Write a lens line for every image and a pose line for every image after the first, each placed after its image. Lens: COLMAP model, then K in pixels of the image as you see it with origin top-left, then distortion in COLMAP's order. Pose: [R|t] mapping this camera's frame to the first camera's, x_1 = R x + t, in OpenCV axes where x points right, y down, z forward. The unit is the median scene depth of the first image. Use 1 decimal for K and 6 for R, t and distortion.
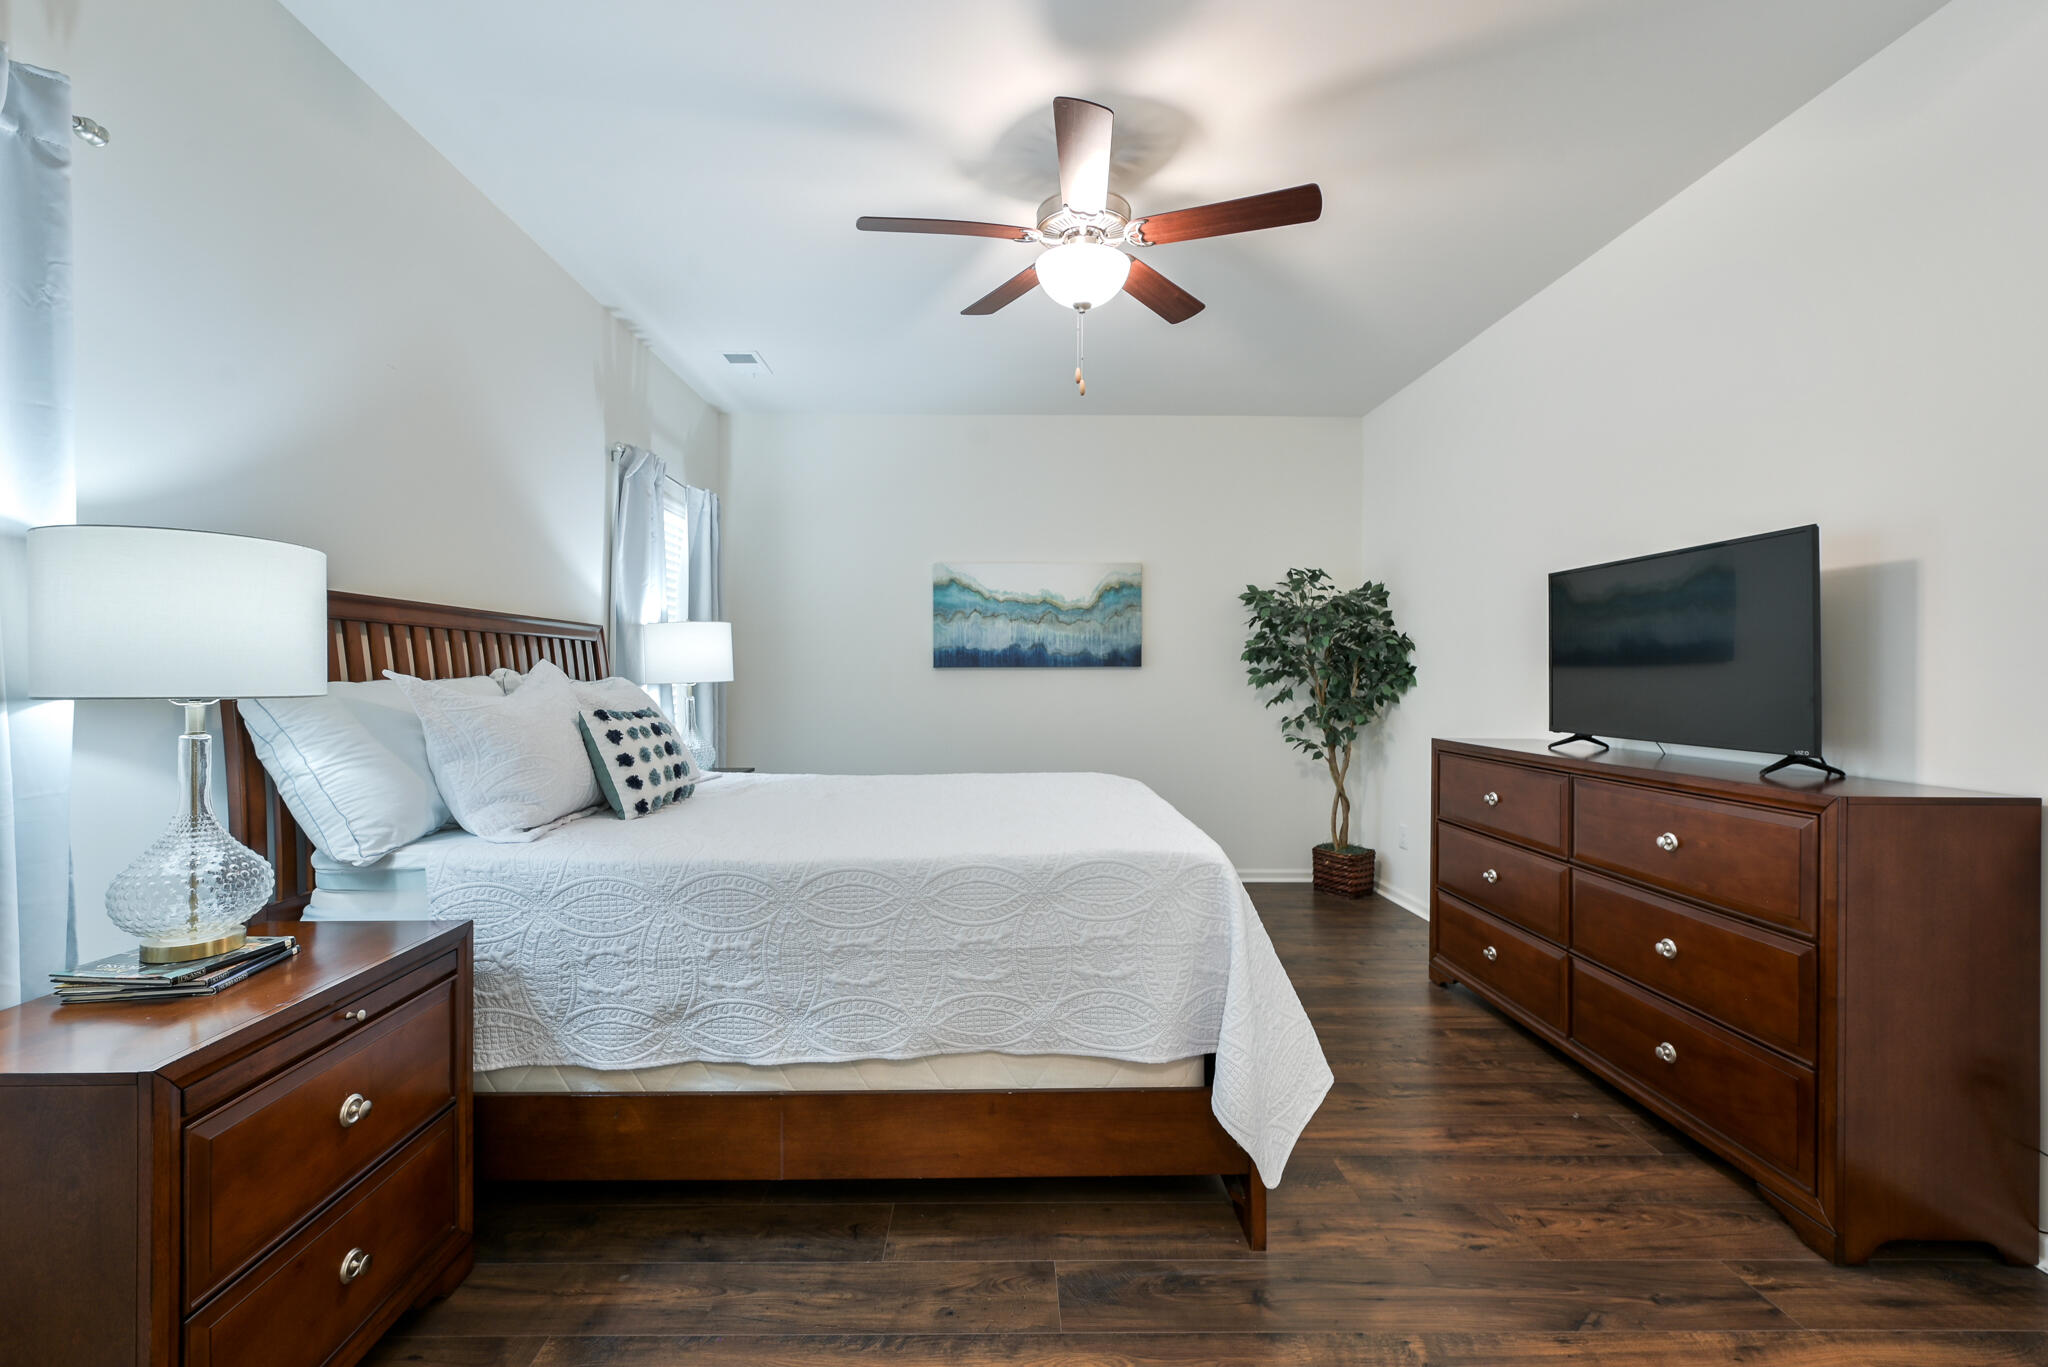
lens RADIAL K [[801.6, 0, 1171.3], [0, 801.6, 674.5], [0, 0, 1]] dist [0.003335, 0.000180]
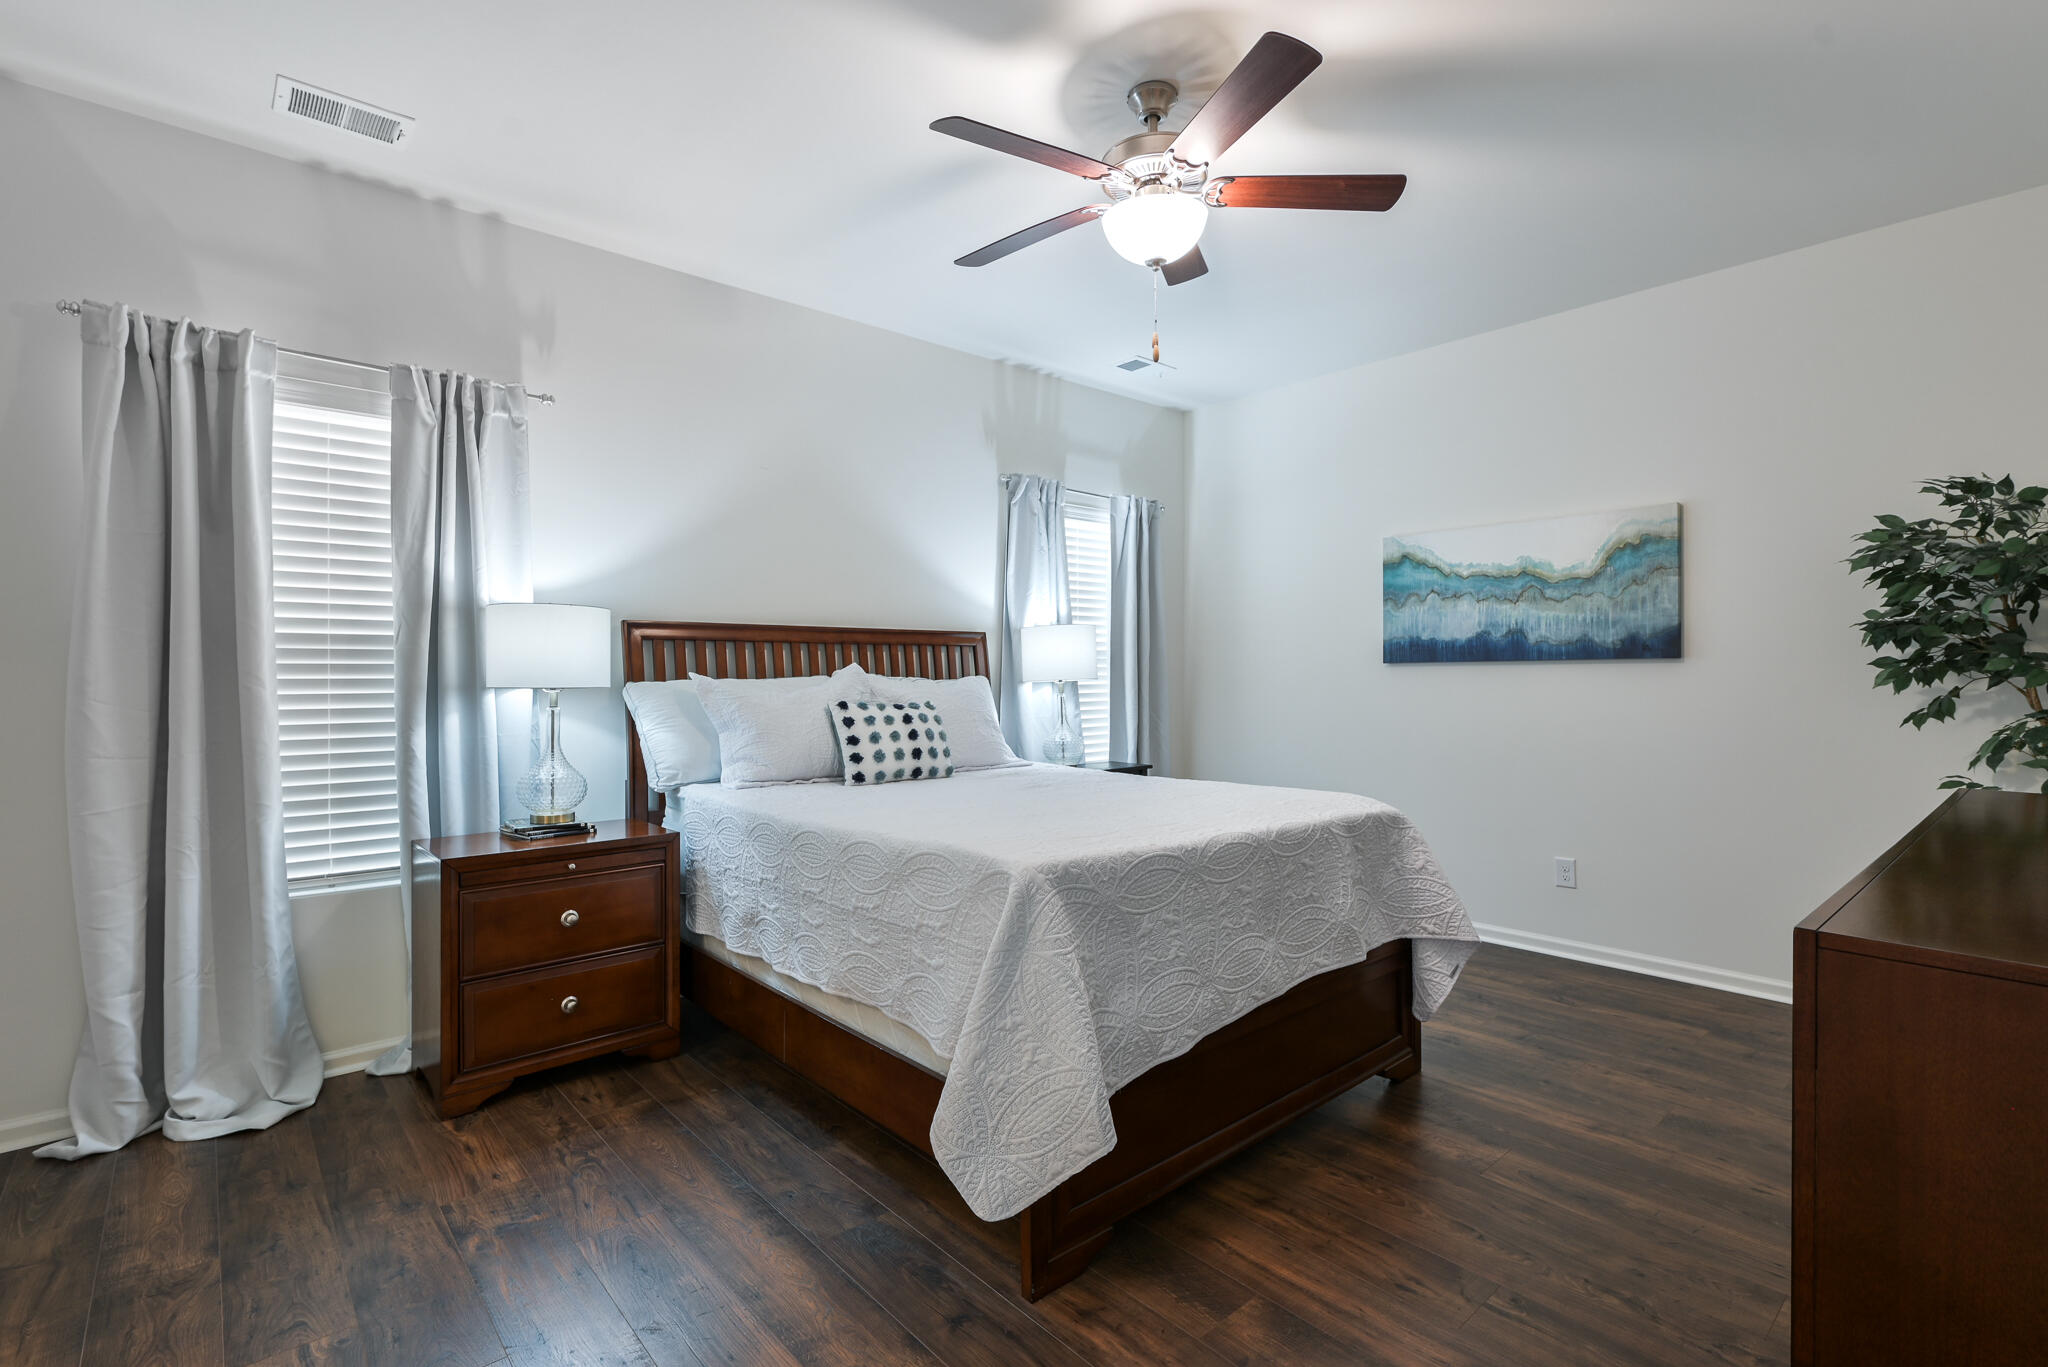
lens RADIAL K [[962.7, 0, 1024.6], [0, 962.7, 675.7], [0, 0, 1]] dist [0.003853, -0.000658]
pose [[0.645773, -0.002794, -0.763525, 0.226680], [0.006095, 0.999980, 0.001496, 0.000415], [0.763505, -0.005620, 0.645777, 0.069164]]
